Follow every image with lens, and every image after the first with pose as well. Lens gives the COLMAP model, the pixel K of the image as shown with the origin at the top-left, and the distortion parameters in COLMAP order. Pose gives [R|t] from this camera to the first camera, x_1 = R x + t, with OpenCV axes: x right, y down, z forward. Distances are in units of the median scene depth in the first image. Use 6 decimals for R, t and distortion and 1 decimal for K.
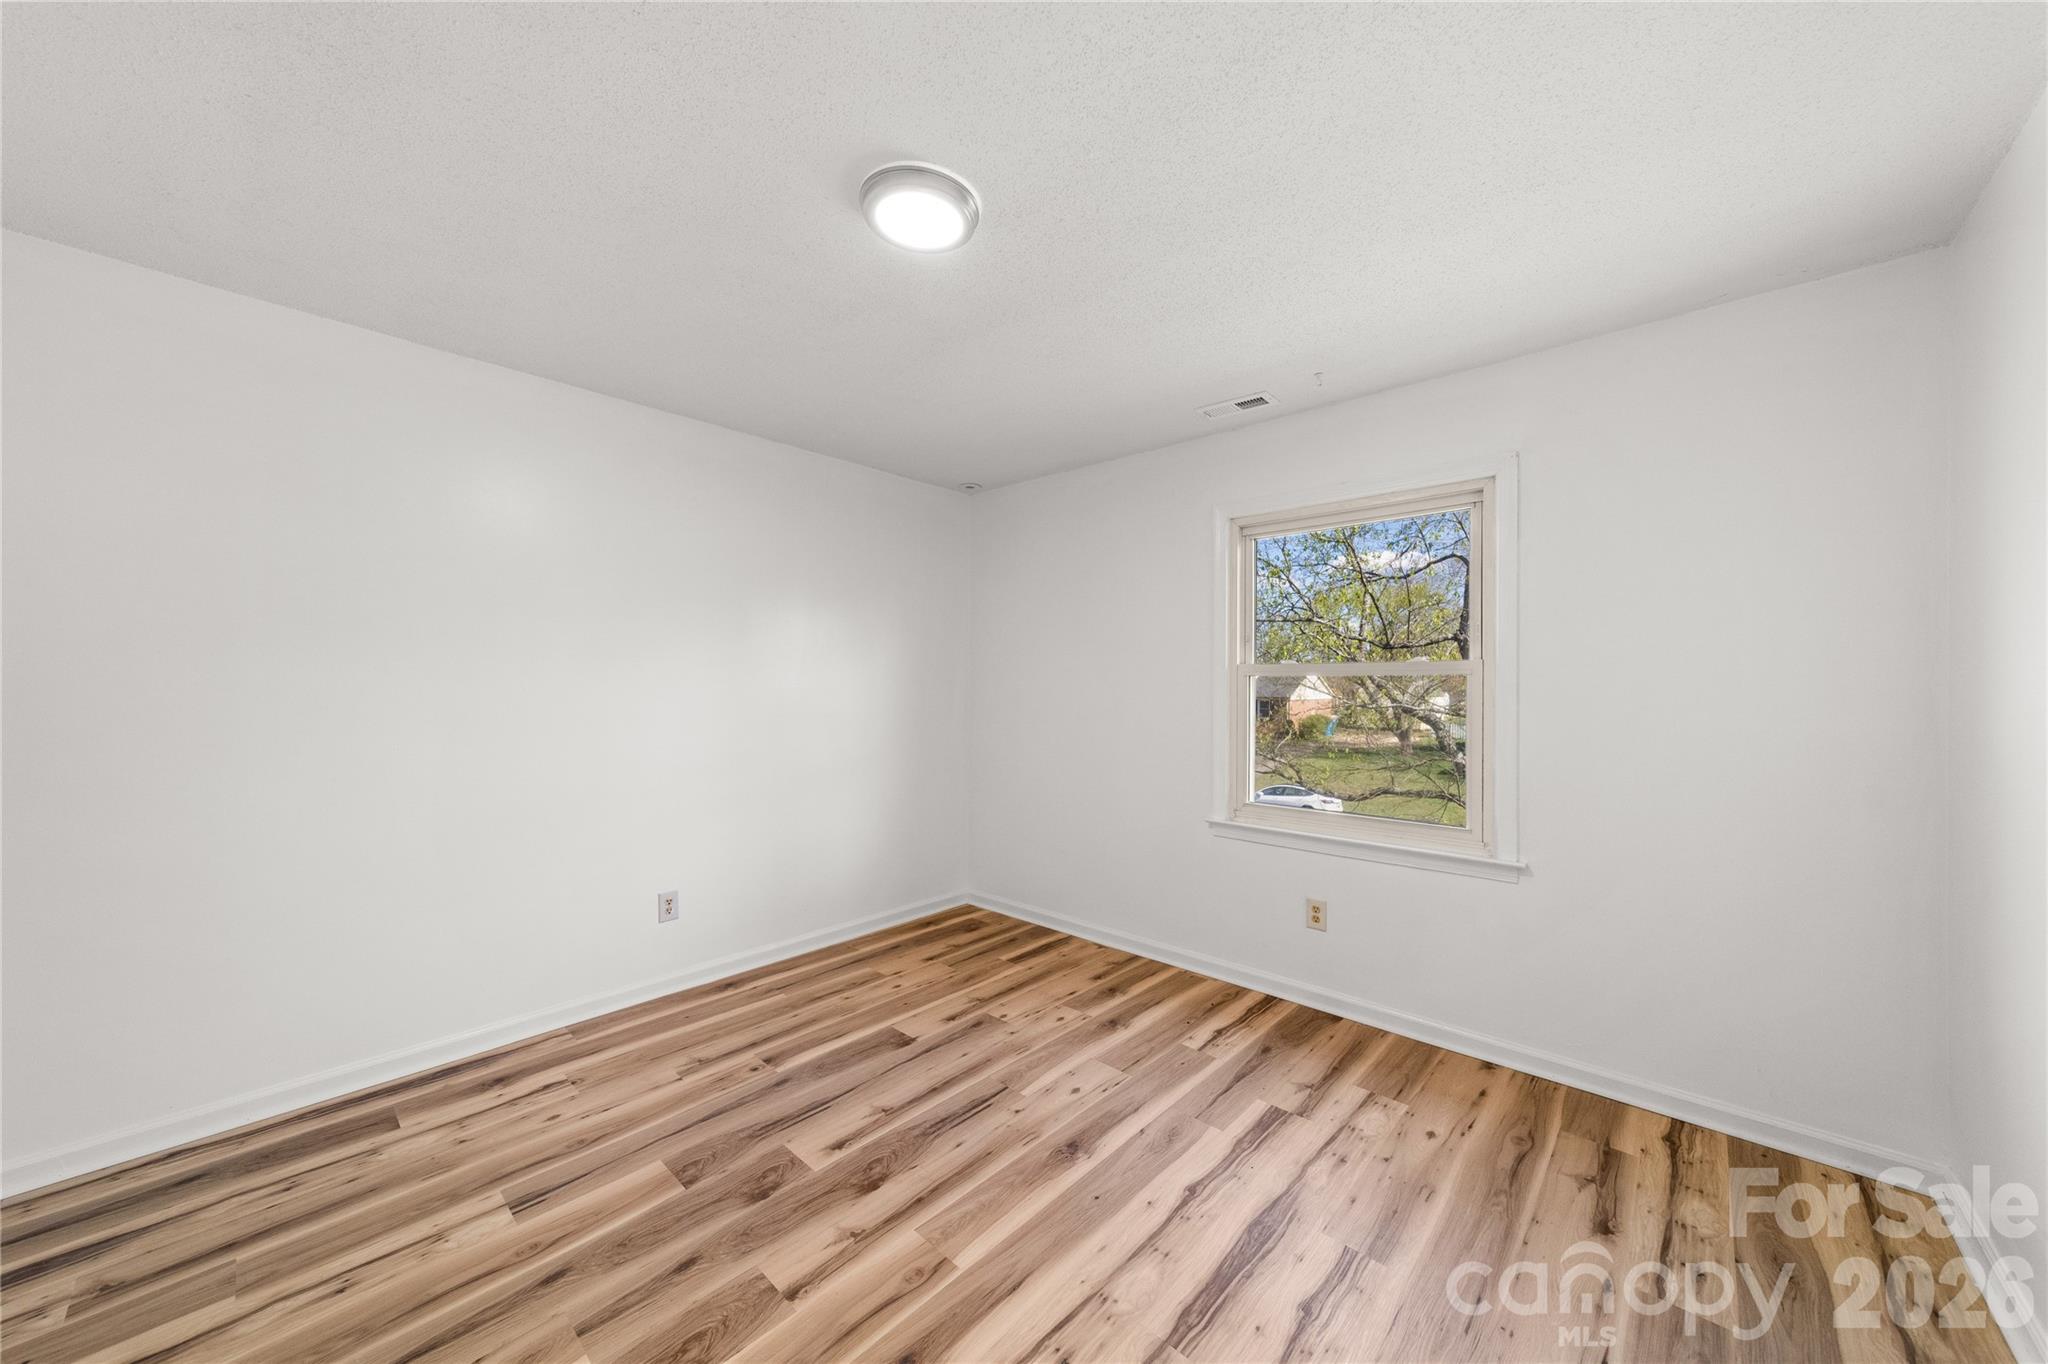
lens RADIAL K [[717.4, 0, 1031.2], [0, 717.4, 676.2], [0, 0, 1]] dist [0.008397, -0.000188]
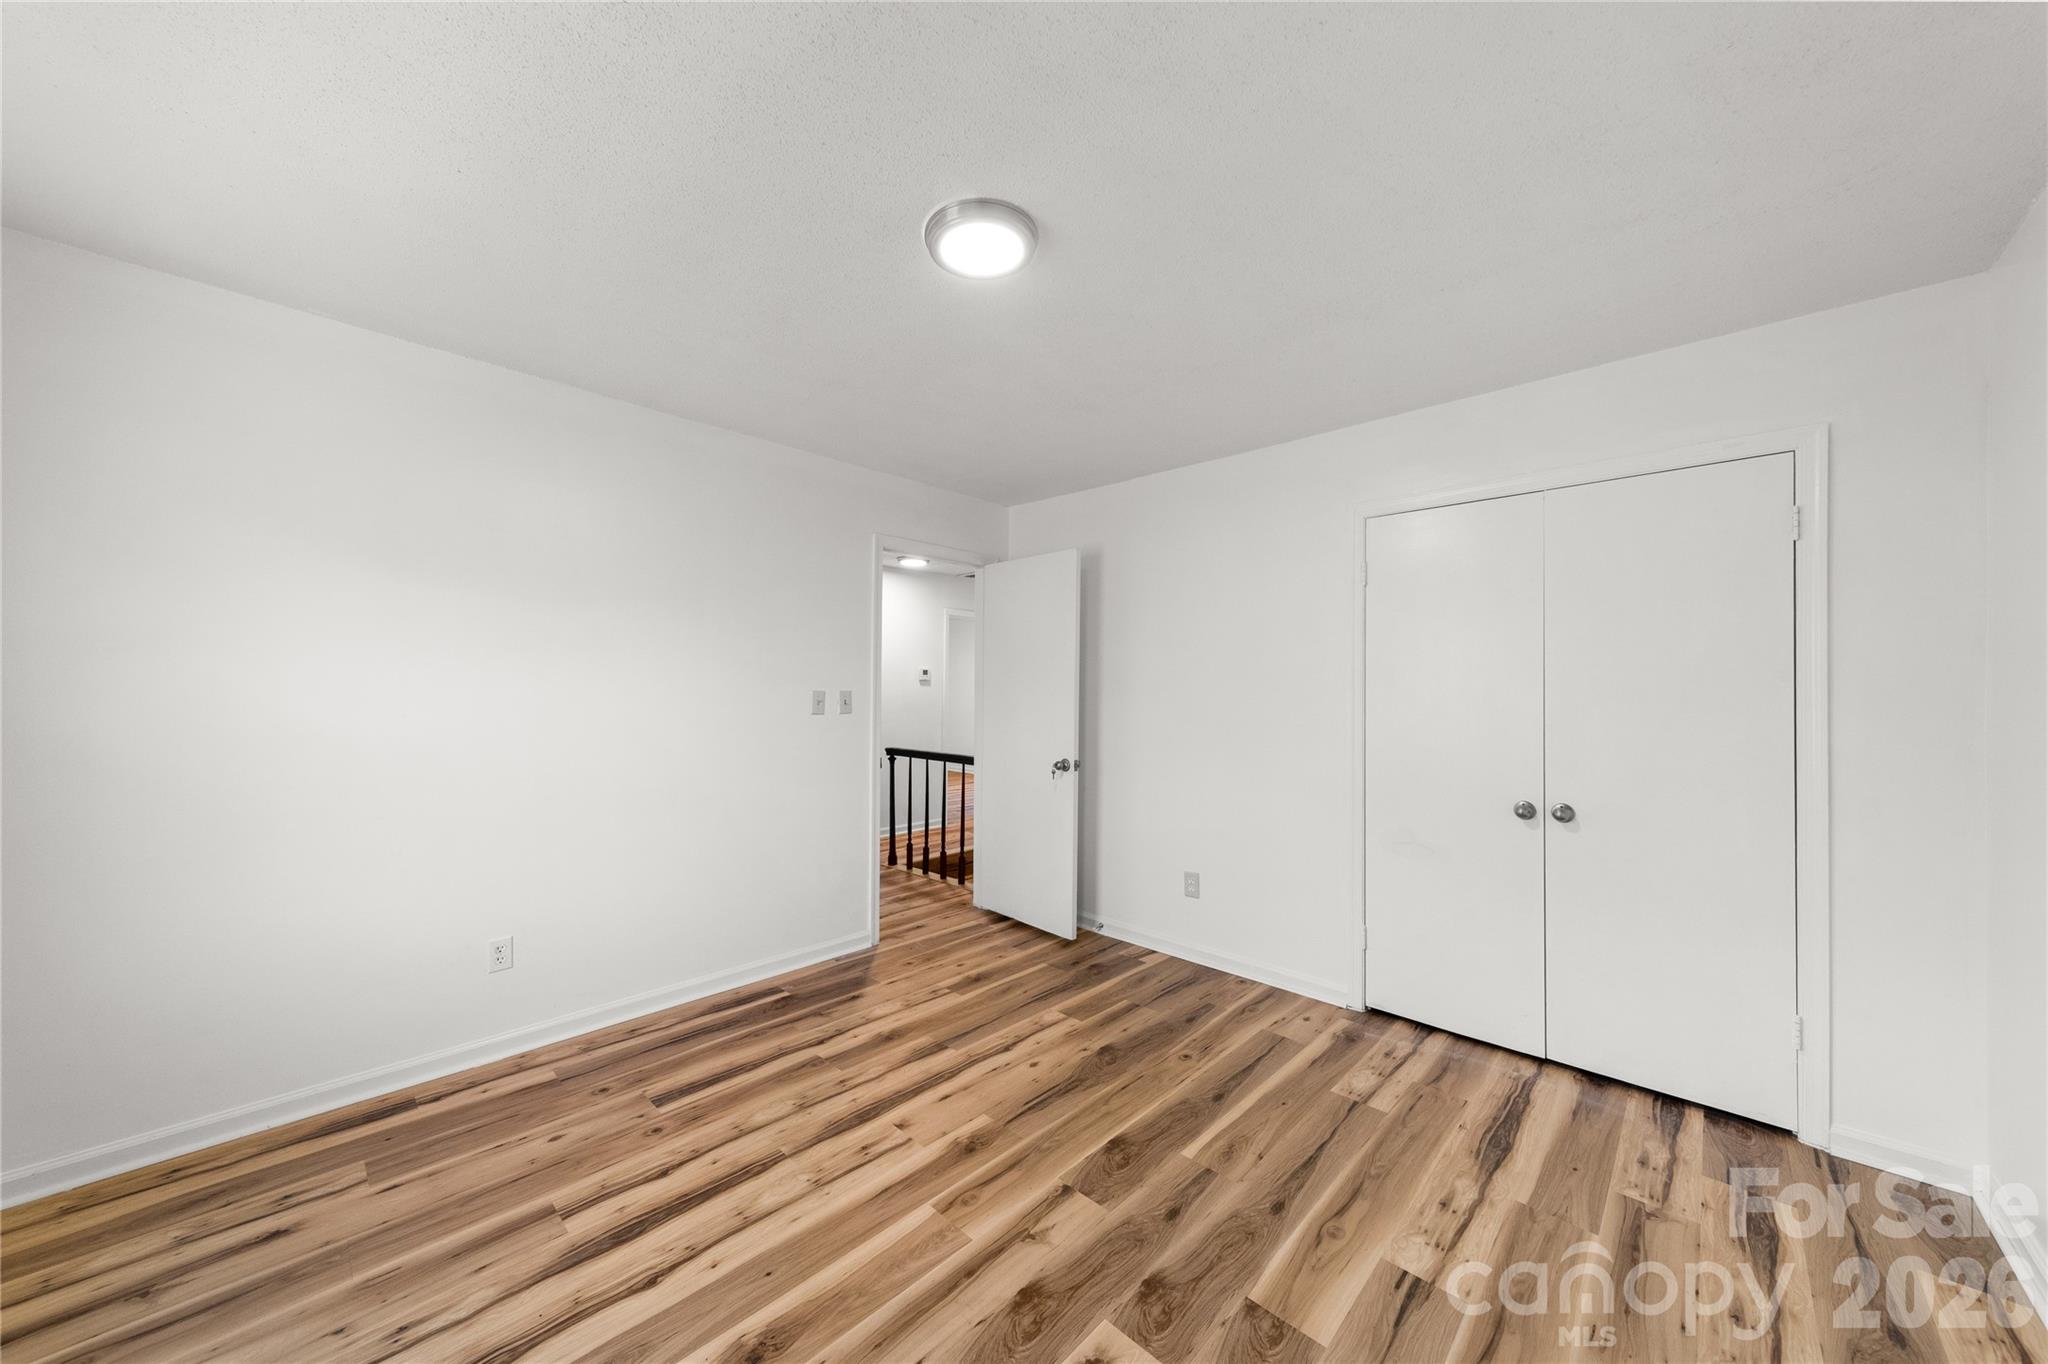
lens RADIAL K [[717.4, 0, 1031.2], [0, 717.4, 676.2], [0, 0, 1]] dist [0.008397, -0.000188]
pose [[-0.999778, -0.013882, 0.015848, -0.250524], [-0.014416, 0.999314, -0.034108, 0.020180], [-0.015363, -0.034329, -0.999292, 2.040586]]
